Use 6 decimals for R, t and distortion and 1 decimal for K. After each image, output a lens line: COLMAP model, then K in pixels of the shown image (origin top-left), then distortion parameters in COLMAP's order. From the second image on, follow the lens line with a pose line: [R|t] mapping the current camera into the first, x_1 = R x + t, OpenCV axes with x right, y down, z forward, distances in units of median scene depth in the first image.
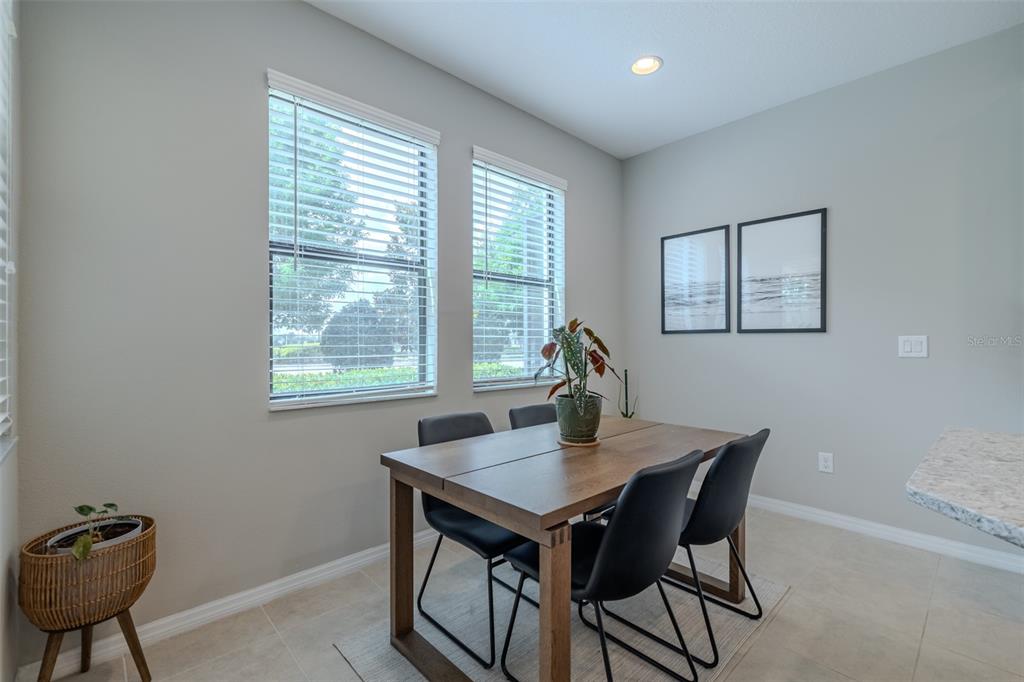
lens RADIAL K [[443.3, 0, 519.6], [0, 443.3, 341.5], [0, 0, 1]] dist [0.004368, -0.000405]
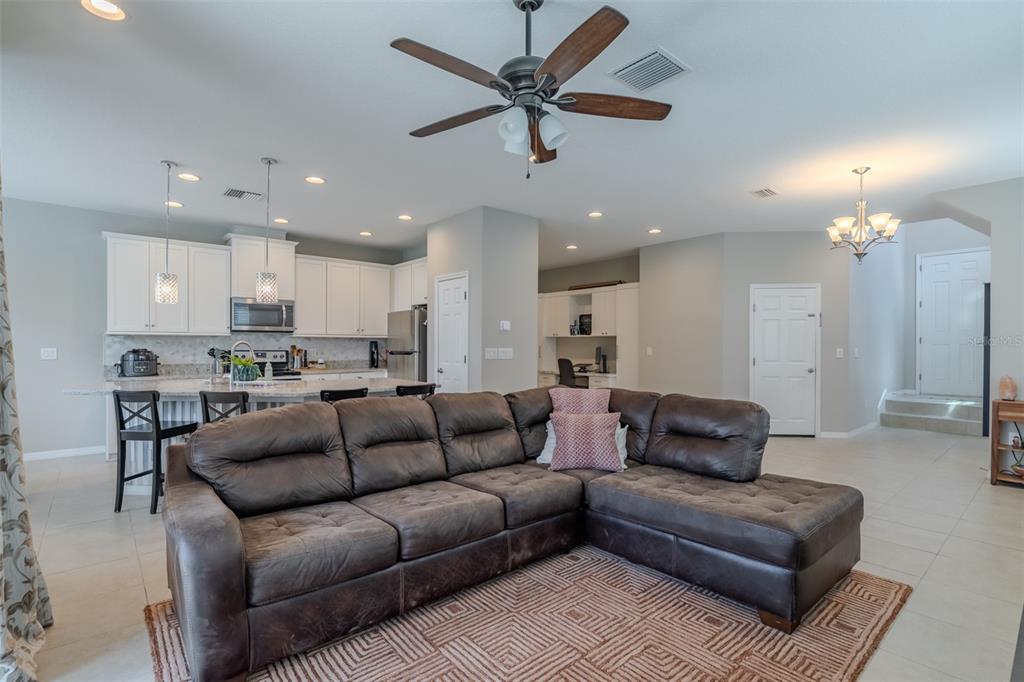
lens RADIAL K [[486.8, 0, 524.9], [0, 486.8, 352.0], [0, 0, 1]] dist [-0.008797, 0.004869]
pose [[0.040897, -0.013560, 0.999071, -1.010775], [-0.006233, 0.999885, 0.013826, -0.034604], [-0.999144, -0.006793, 0.040807, -1.023517]]
